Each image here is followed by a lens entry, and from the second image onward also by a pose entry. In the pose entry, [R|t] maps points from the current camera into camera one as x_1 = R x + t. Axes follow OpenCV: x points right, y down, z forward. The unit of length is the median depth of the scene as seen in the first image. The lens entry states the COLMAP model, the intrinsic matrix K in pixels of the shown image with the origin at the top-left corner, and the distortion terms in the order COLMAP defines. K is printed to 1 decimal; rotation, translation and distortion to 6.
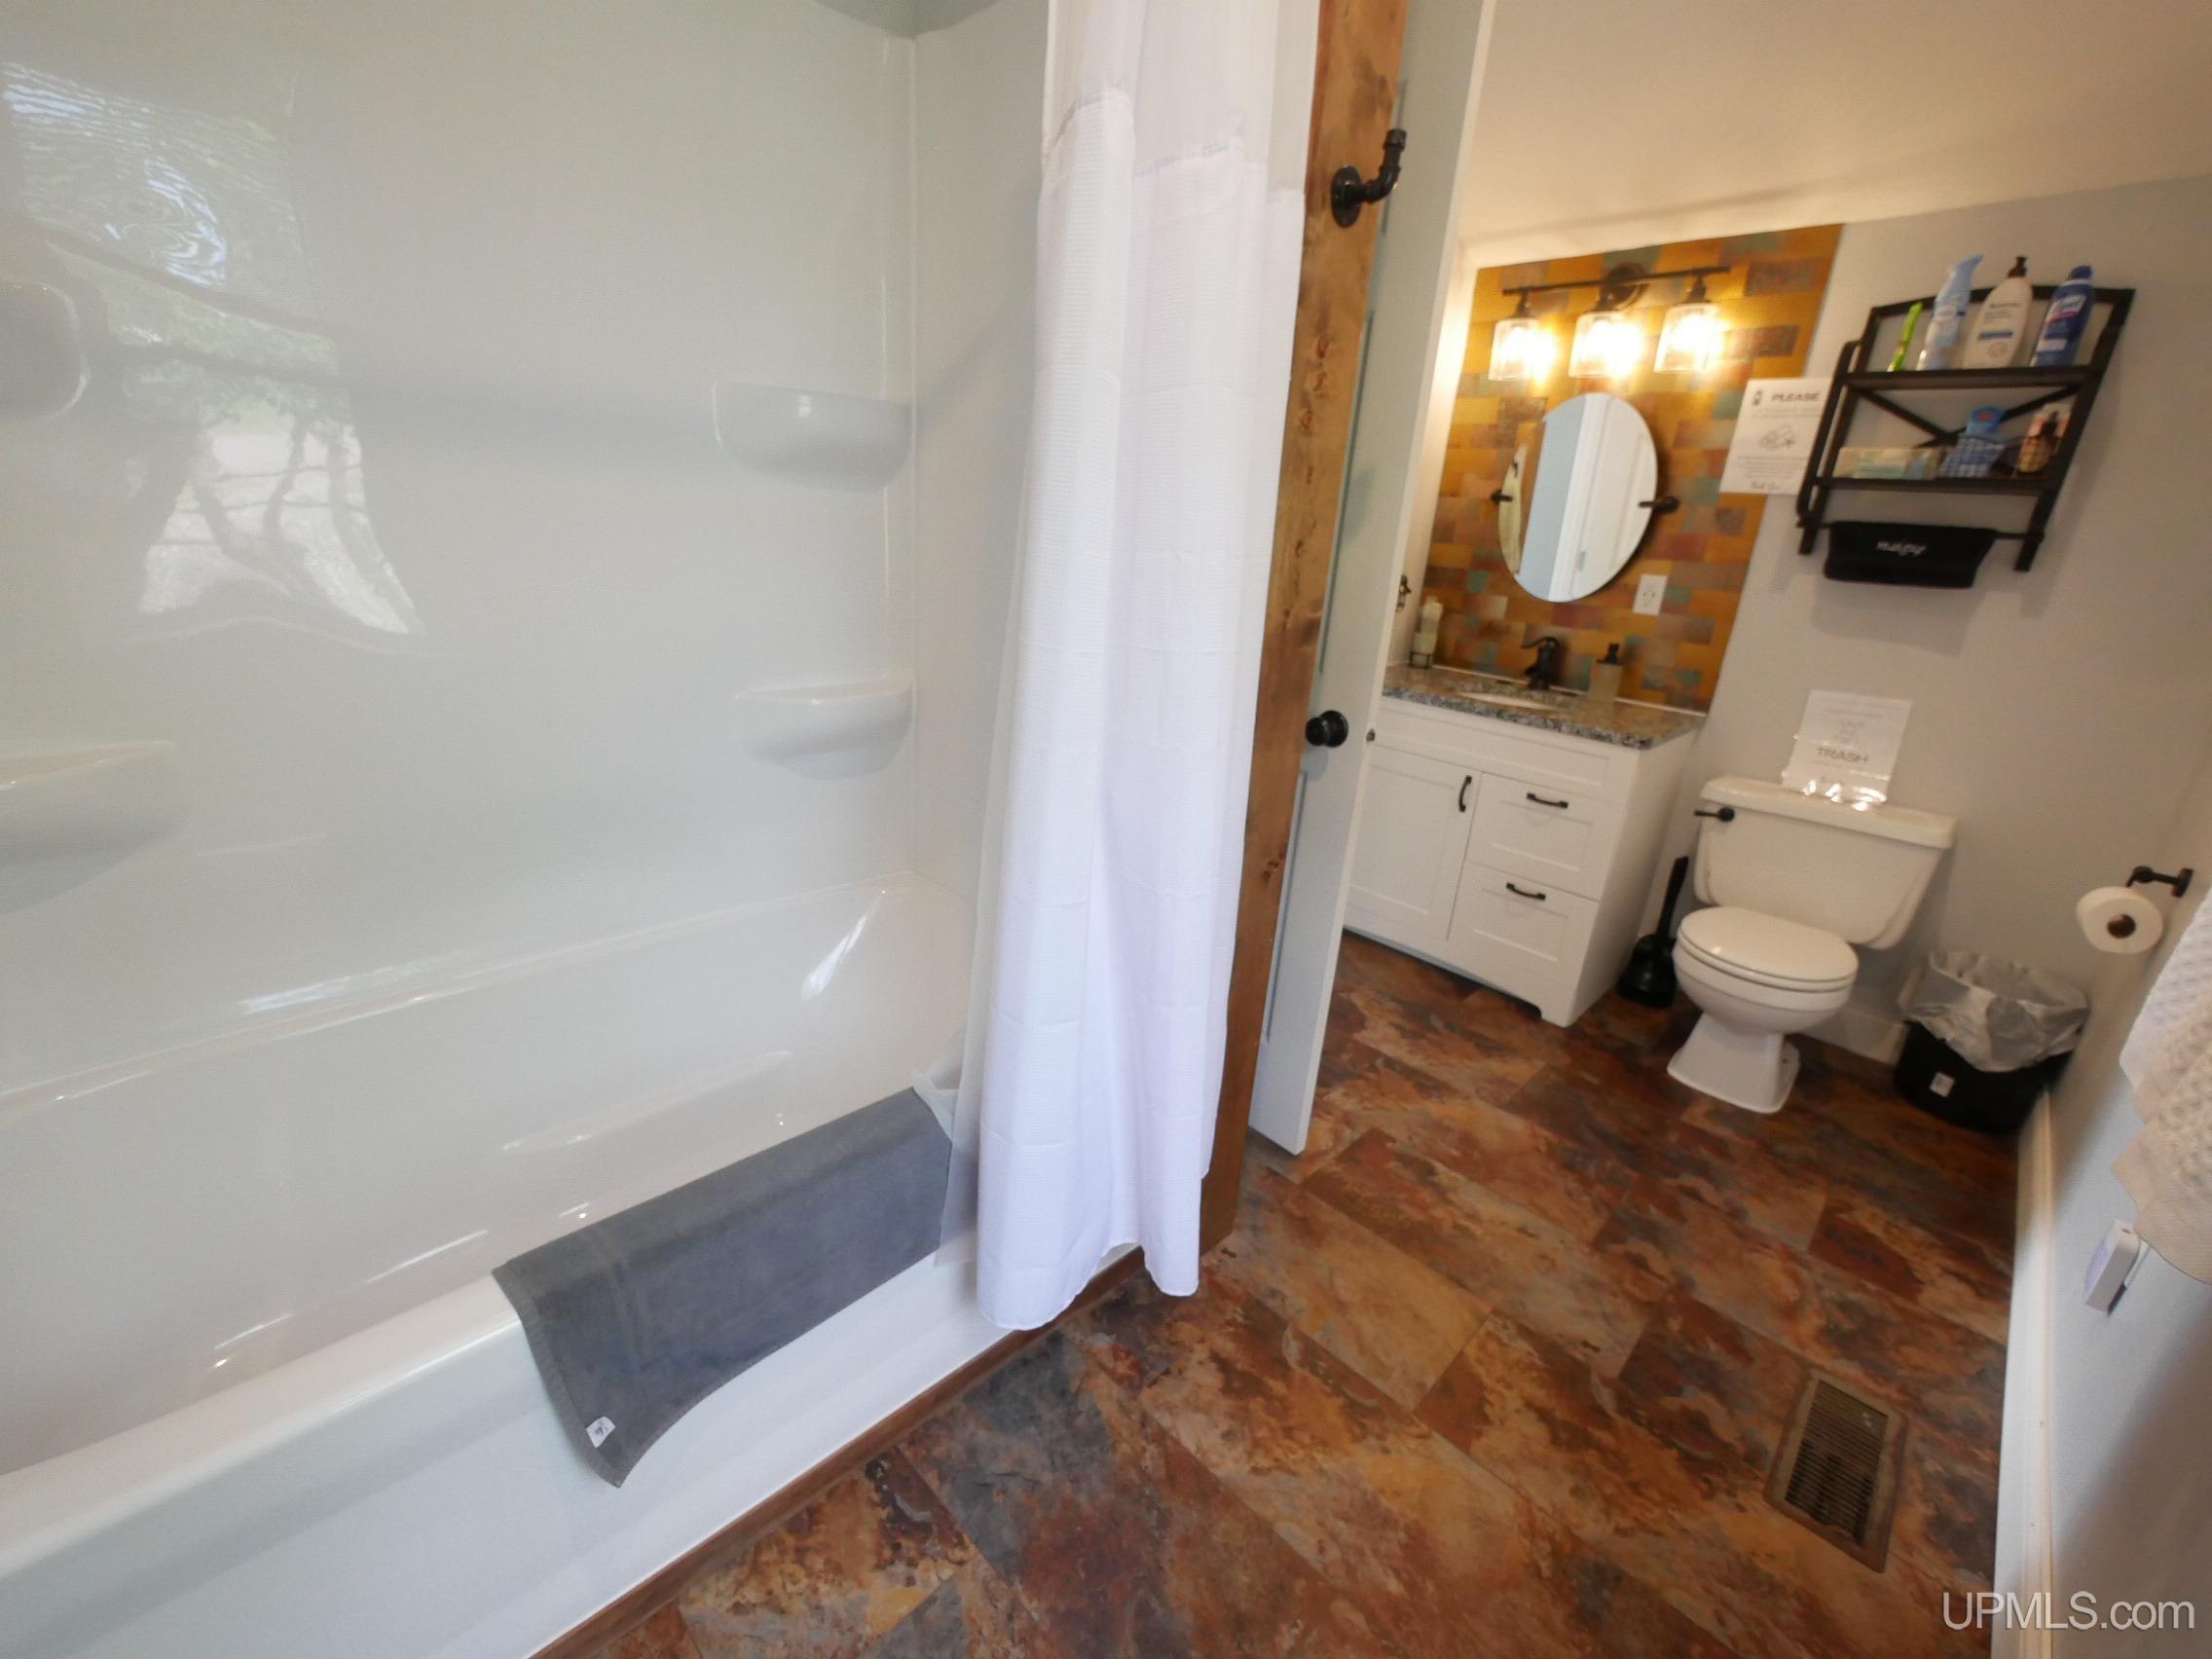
lens RADIAL K [[919.3, 0, 1102.2], [0, 919.3, 821.3], [0, 0, 1]] dist [-0.006728, 0.000067]
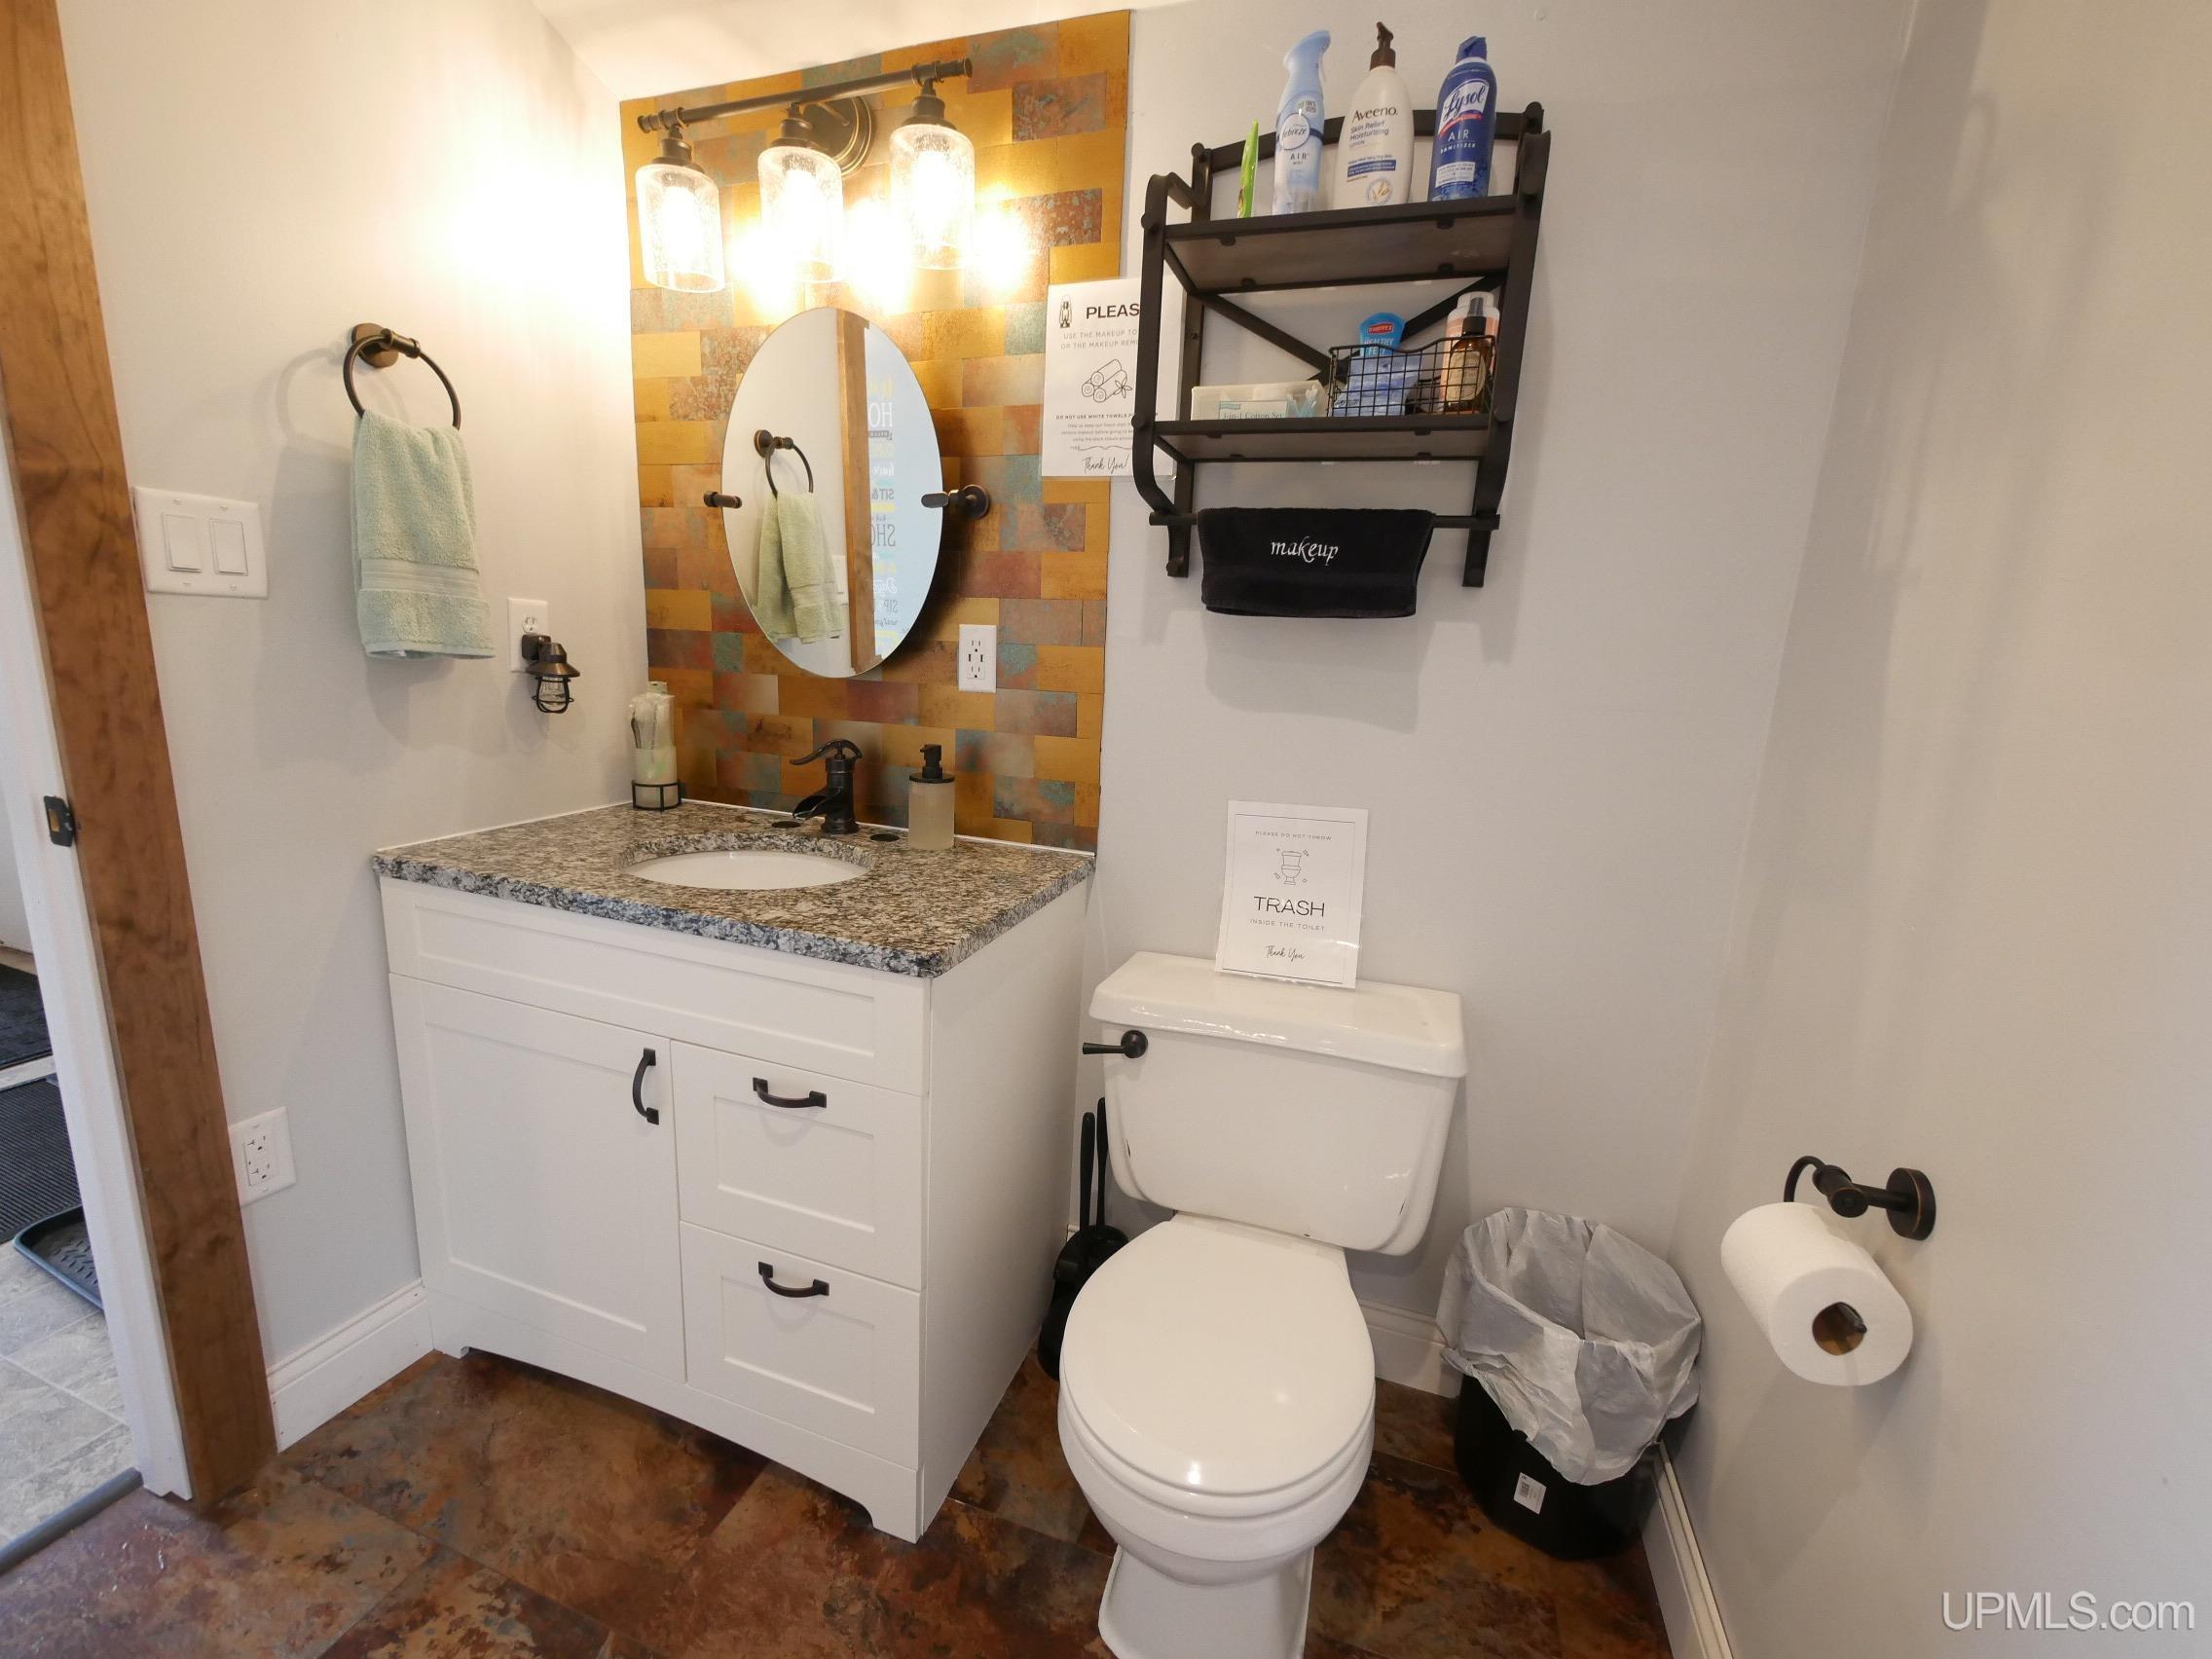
lens RADIAL K [[919.3, 0, 1102.2], [0, 919.3, 821.3], [0, 0, 1]] dist [-0.006728, 0.000067]
pose [[0.898530, -0.109269, 0.425093, 0.456243], [0.153579, 0.985561, -0.071289, -0.103181], [-0.411166, 0.129341, 0.902338, 0.509976]]
